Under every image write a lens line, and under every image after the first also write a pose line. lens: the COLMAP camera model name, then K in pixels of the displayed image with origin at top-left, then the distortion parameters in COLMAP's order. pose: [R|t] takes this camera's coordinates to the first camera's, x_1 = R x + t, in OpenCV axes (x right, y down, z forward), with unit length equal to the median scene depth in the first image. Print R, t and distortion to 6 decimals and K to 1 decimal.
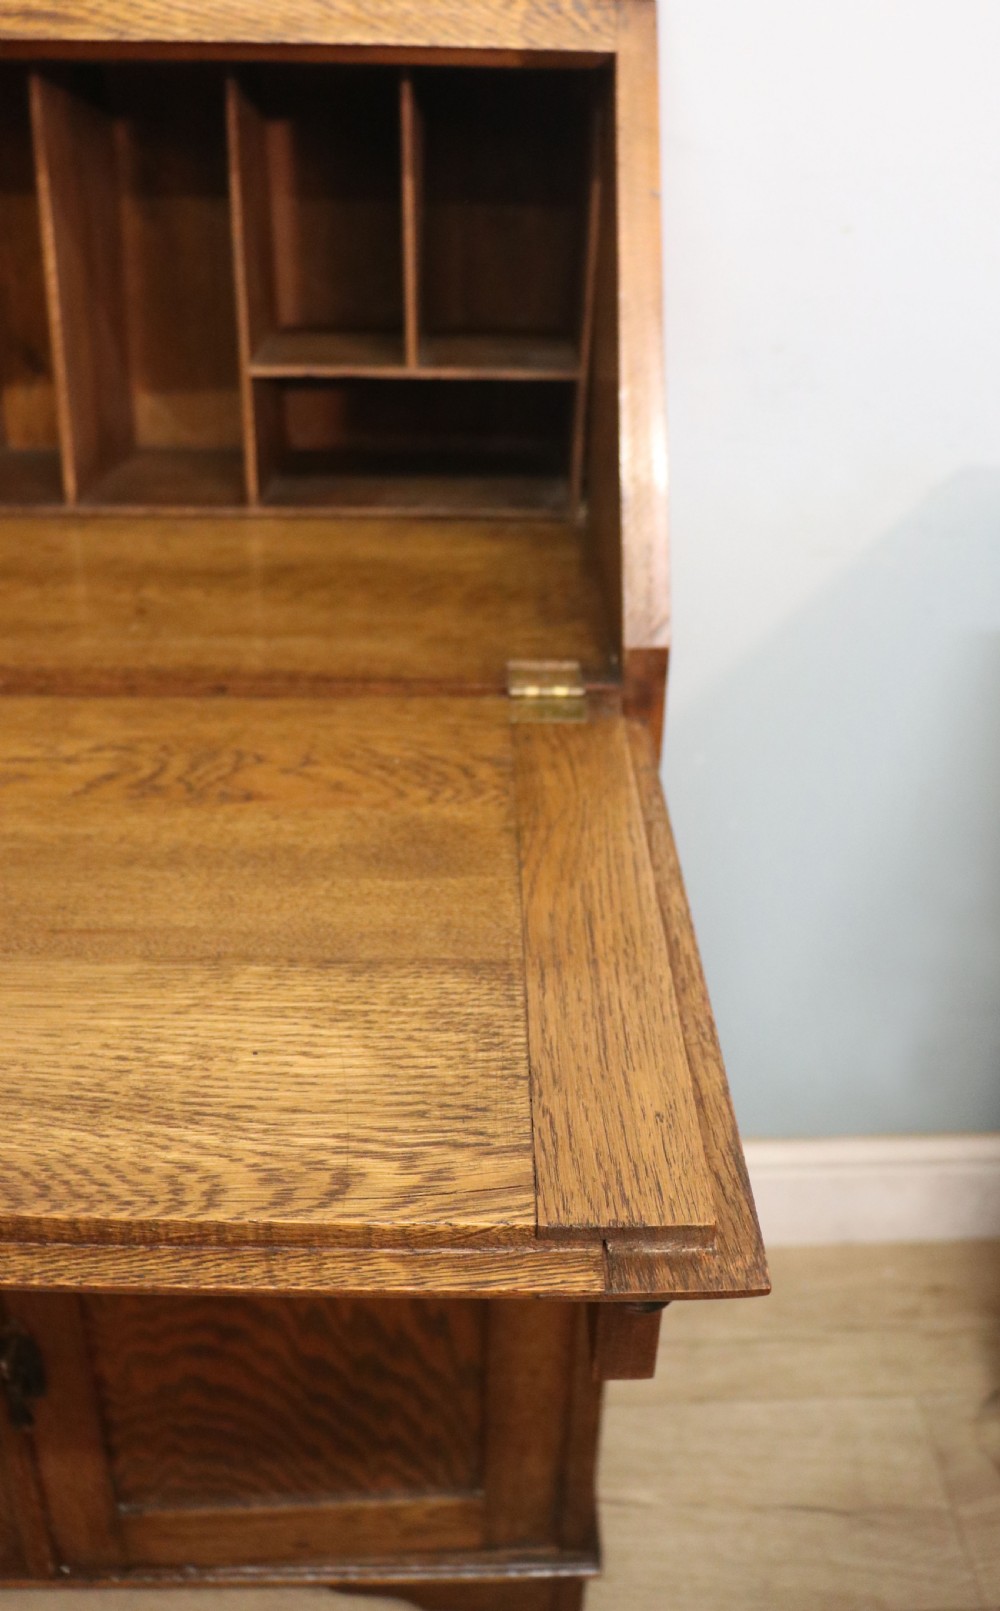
lens RADIAL K [[1477.2, 0, 545.0], [0, 1477.2, 751.7], [0, 0, 1]] dist [-0.141408, 0.000000]
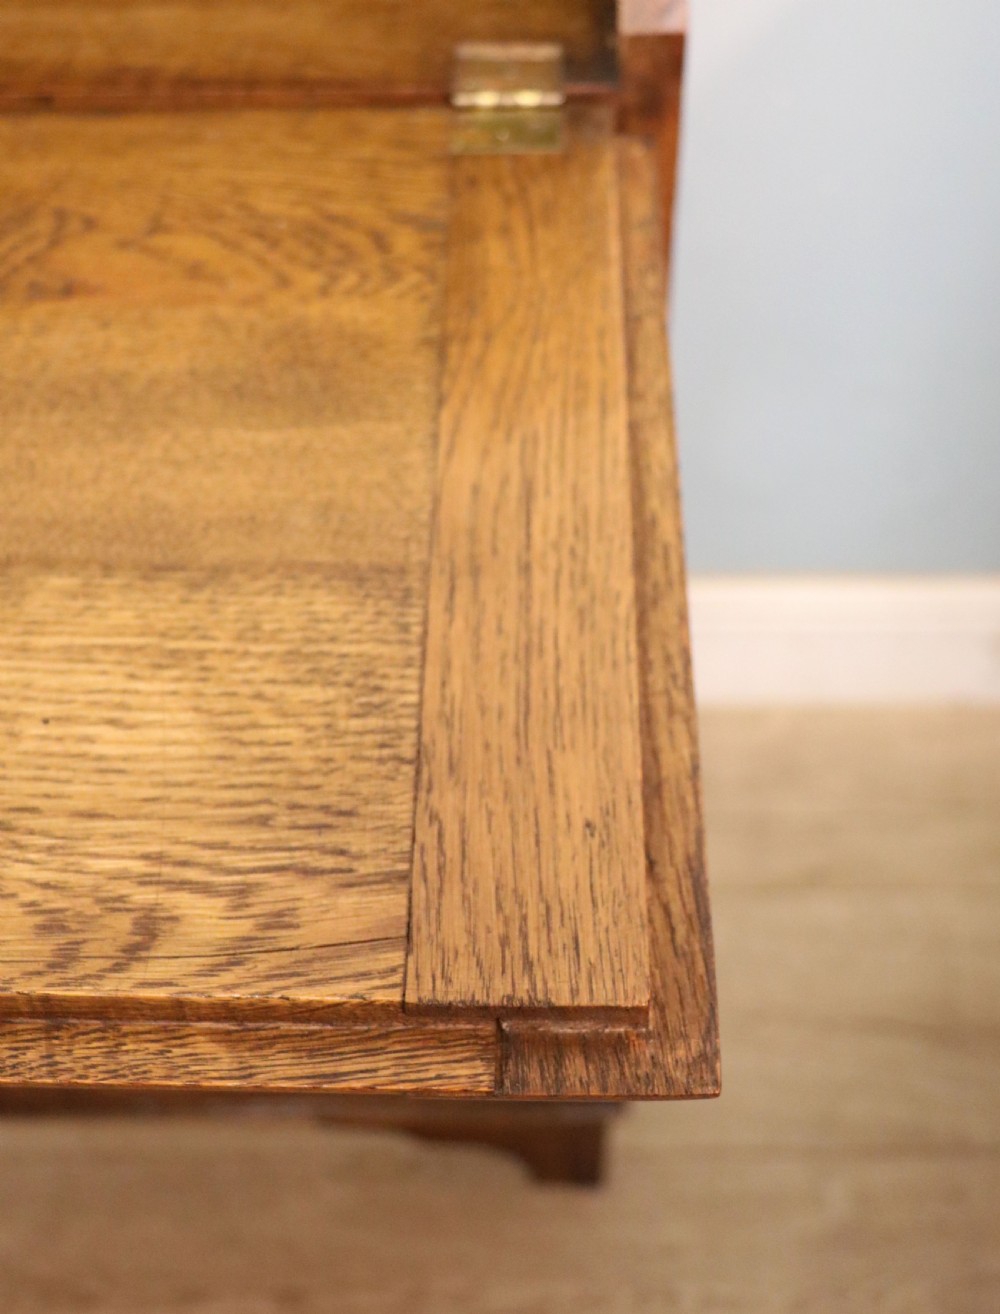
lens RADIAL K [[1809.1, 0, 530.2], [0, 1809.1, 617.3], [0, 0, 1]] dist [-0.073775, 0.000000]
pose [[0.998208, 0.011692, -0.058686, 0.071506], [0.008840, 0.941155, 0.337860, -0.108033], [0.059183, -0.337773, 0.939365, 0.138244]]
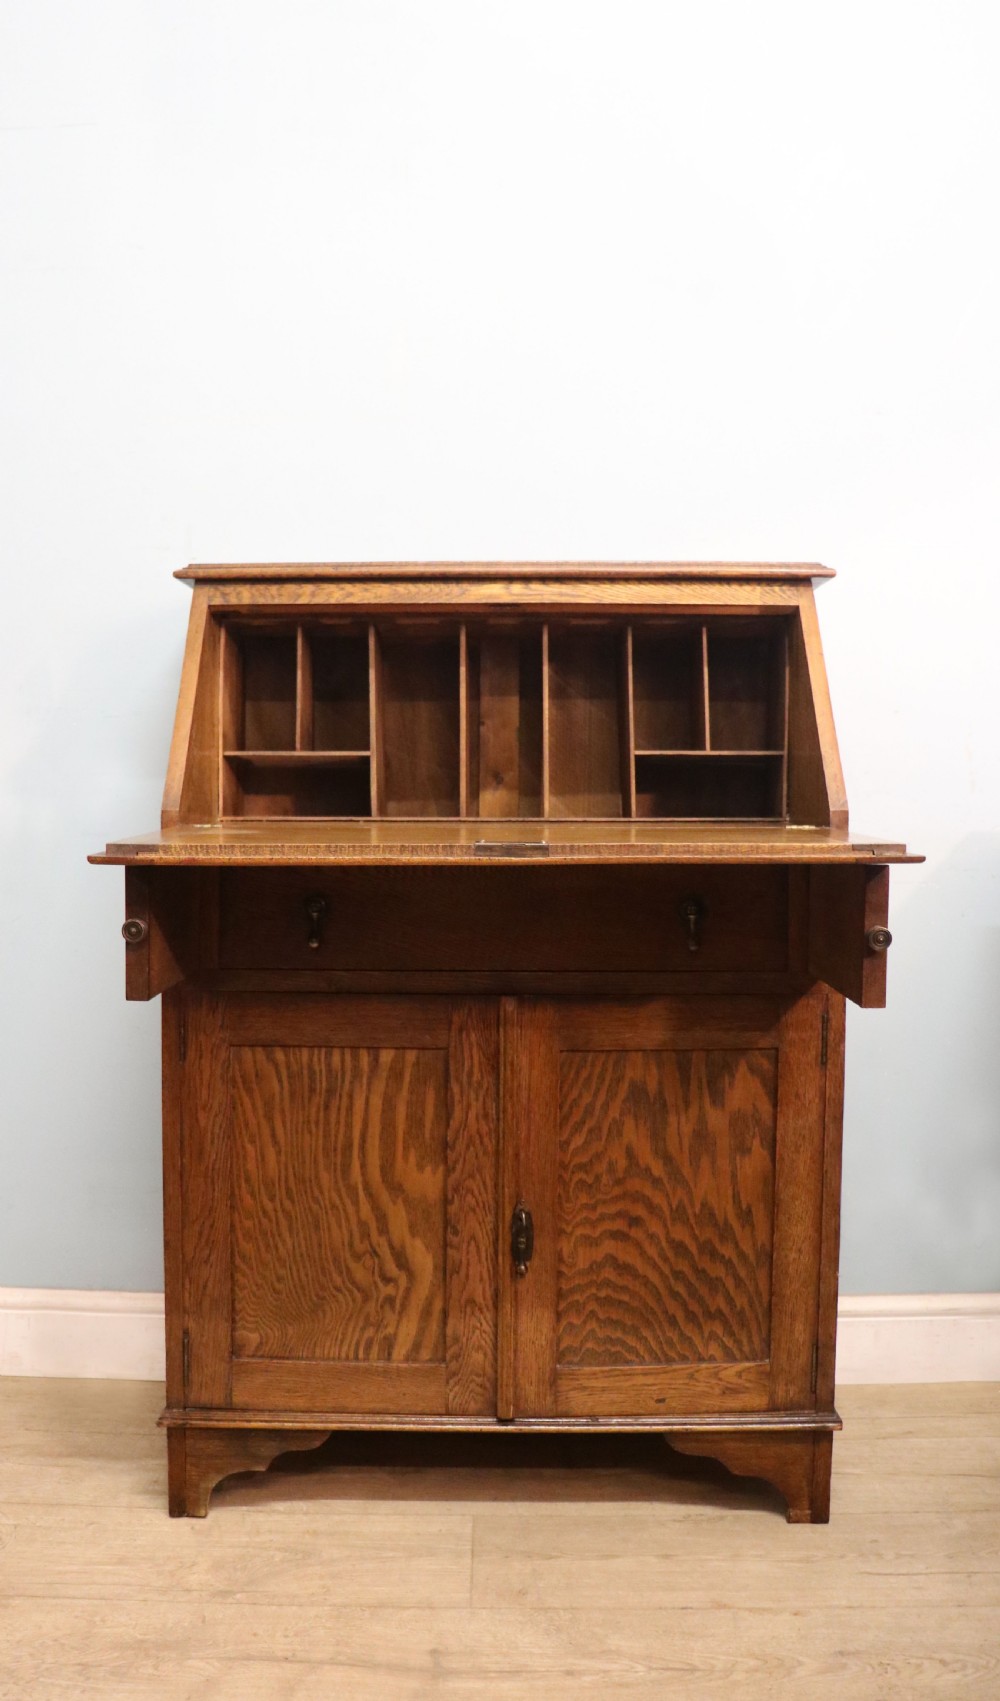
lens RADIAL K [[1512.9, 0, 481.3], [0, 1512.9, 840.3], [0, 0, 1]] dist [-0.147439, 0.045257]
pose [[0.998012, -0.030973, -0.054882, -0.432066], [0.003576, 0.897321, -0.441365, 1.191628], [0.062917, 0.440291, 0.895648, -1.381798]]
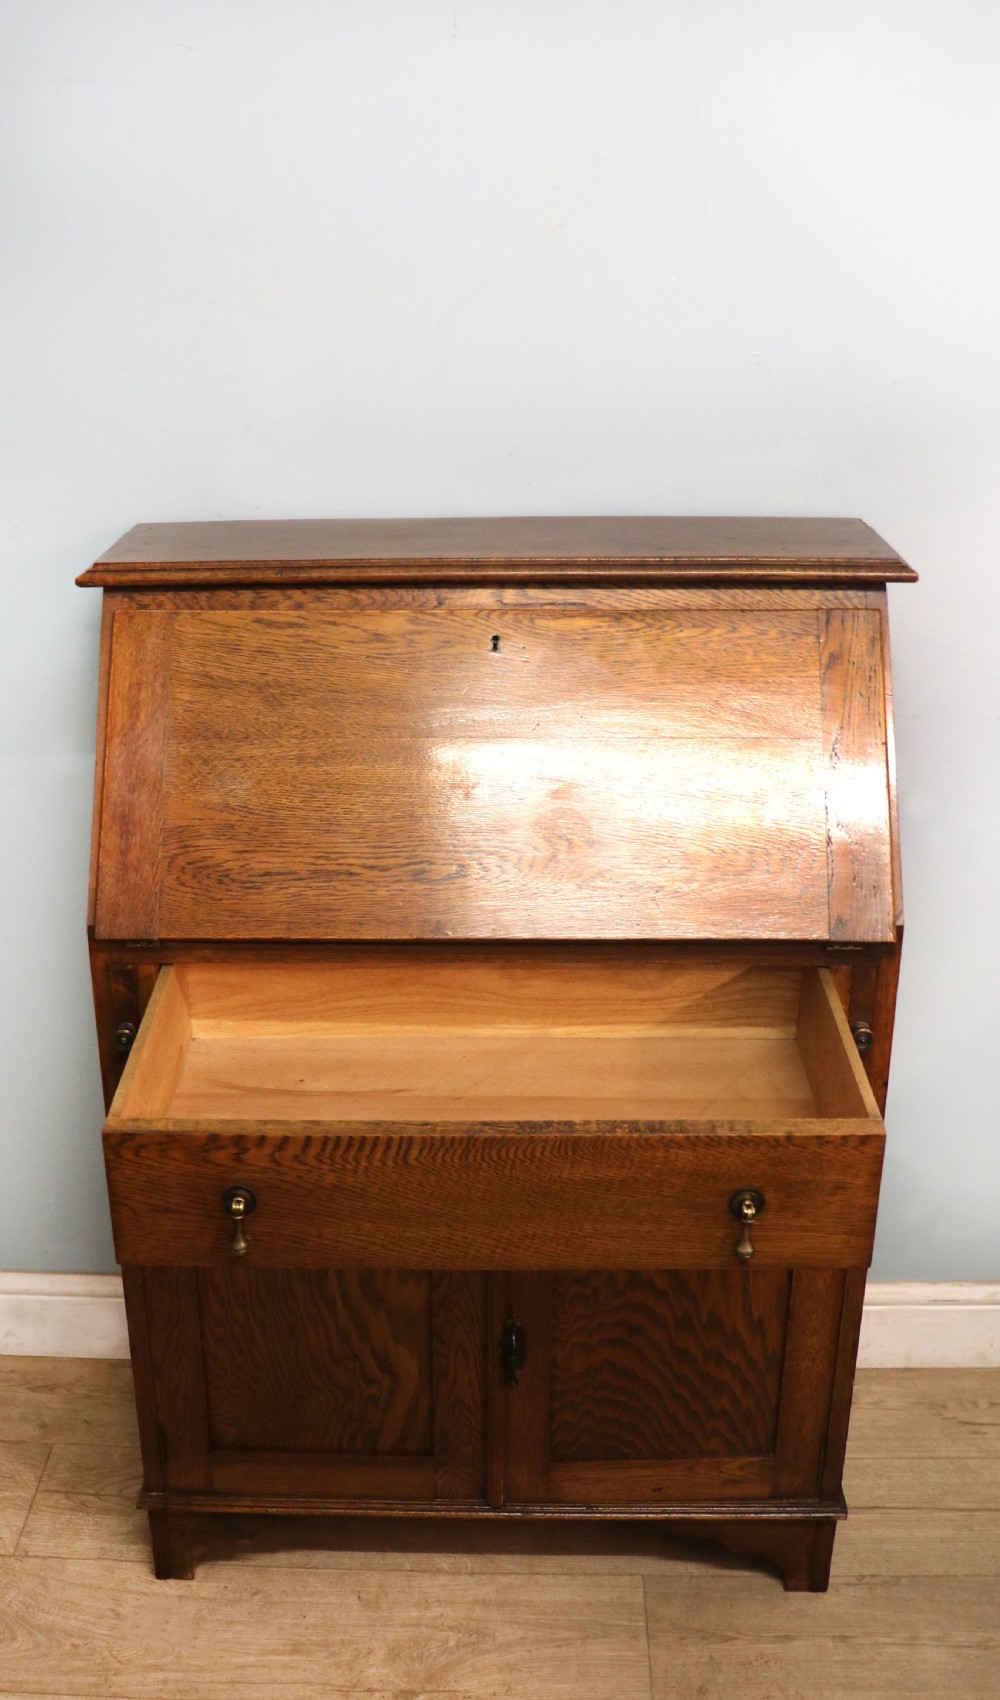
lens RADIAL K [[1749.8, 0, 441.0], [0, 1749.8, 919.5], [0, 0, 1]] dist [-0.115700, 0.000000]
pose [[0.995294, -0.011470, -0.096219, -0.358663], [0.004154, 0.997107, -0.075898, 0.111610], [0.096811, 0.075141, 0.992462, -1.609164]]
